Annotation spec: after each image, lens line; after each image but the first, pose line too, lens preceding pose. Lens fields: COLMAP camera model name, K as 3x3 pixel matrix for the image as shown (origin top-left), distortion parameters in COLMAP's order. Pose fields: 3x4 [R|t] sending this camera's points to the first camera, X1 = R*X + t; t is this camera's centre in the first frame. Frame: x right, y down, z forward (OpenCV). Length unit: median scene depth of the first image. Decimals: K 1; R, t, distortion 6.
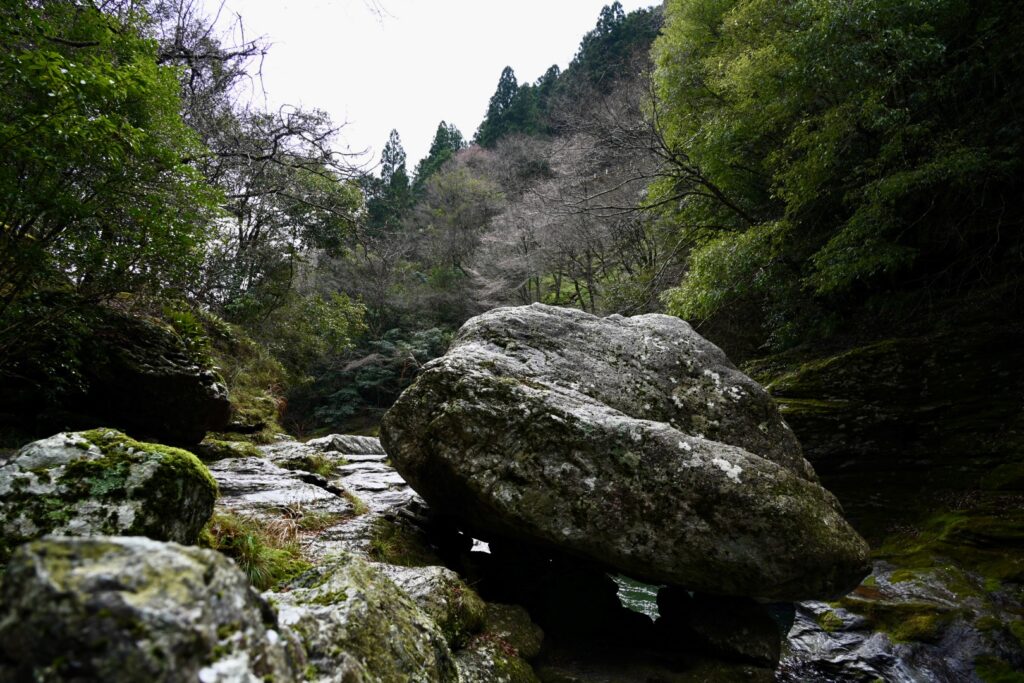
lens RADIAL K [[700.2, 0, 512.5], [0, 700.2, 339.3], [0, 0, 1]] dist [0.000567, 0.000745]
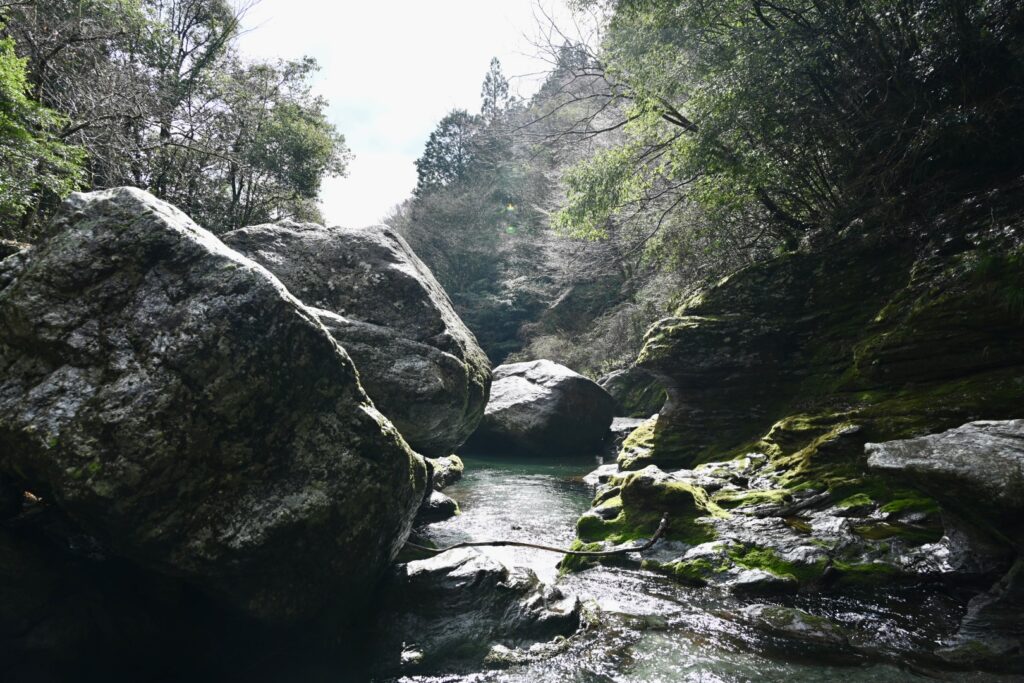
lens RADIAL K [[826.4, 0, 511.6], [0, 826.4, 343.5], [0, 0, 1]] dist [0.014092, 0.001850]
pose [[0.973711, -0.017078, -0.227144, 0.441519], [0.029160, 0.998326, 0.049942, 0.062349], [0.225911, -0.055253, 0.972580, -0.213475]]
